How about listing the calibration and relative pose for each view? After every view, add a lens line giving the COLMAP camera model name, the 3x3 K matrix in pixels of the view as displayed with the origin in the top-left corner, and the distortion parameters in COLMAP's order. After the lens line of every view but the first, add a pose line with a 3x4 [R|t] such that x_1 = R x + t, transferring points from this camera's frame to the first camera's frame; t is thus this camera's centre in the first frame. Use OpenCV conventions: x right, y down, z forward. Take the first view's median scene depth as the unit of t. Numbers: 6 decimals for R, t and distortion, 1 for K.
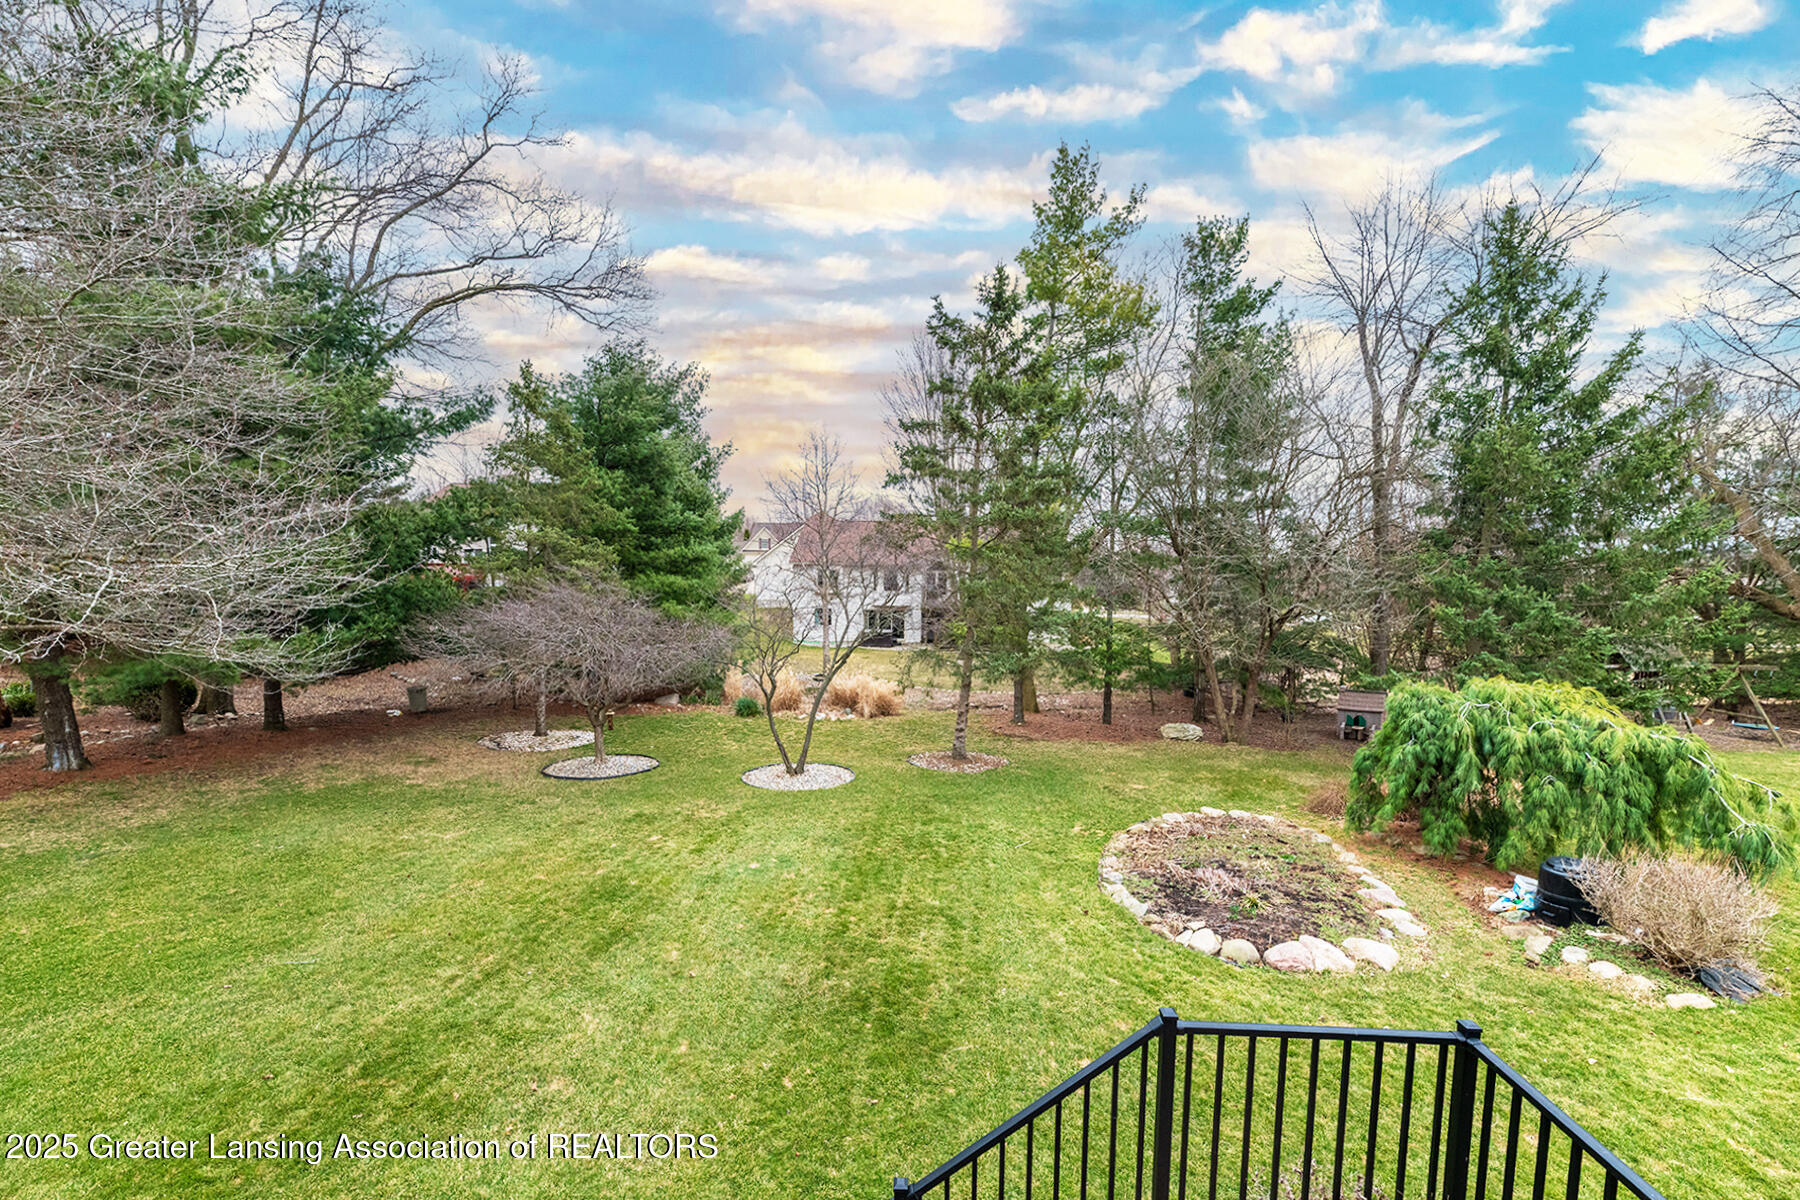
lens RADIAL K [[736.5, 0, 898.2], [0, 736.5, 627.7], [0, 0, 1]] dist [0.045134, 0.000050]
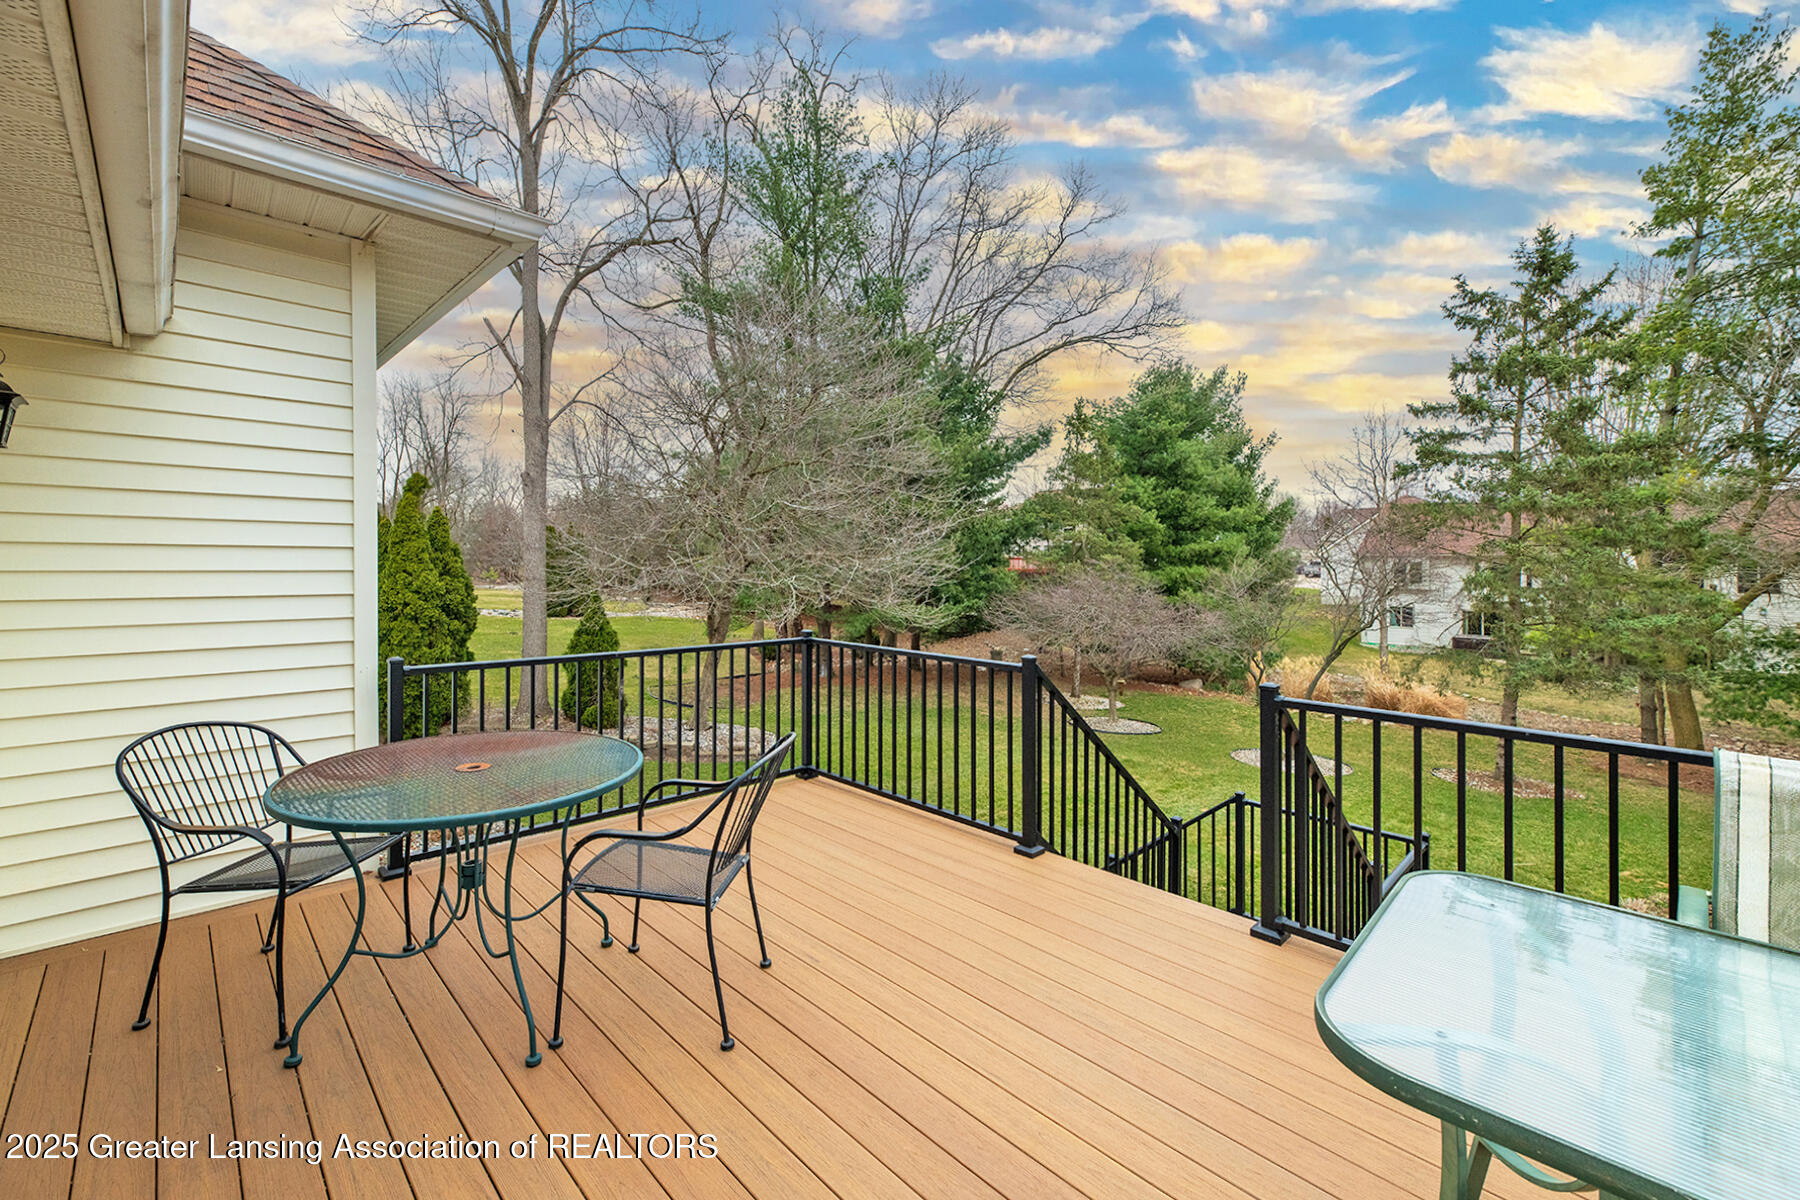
lens RADIAL K [[763.7, 0, 897.8], [0, 763.7, 557.9], [0, 0, 1]] dist [-0.000125, -0.000046]
pose [[0.747058, -0.002765, -0.664754, 0.133671], [-0.053446, 0.996504, -0.064207, 0.012570], [0.662607, 0.083495, 0.744298, -0.142912]]
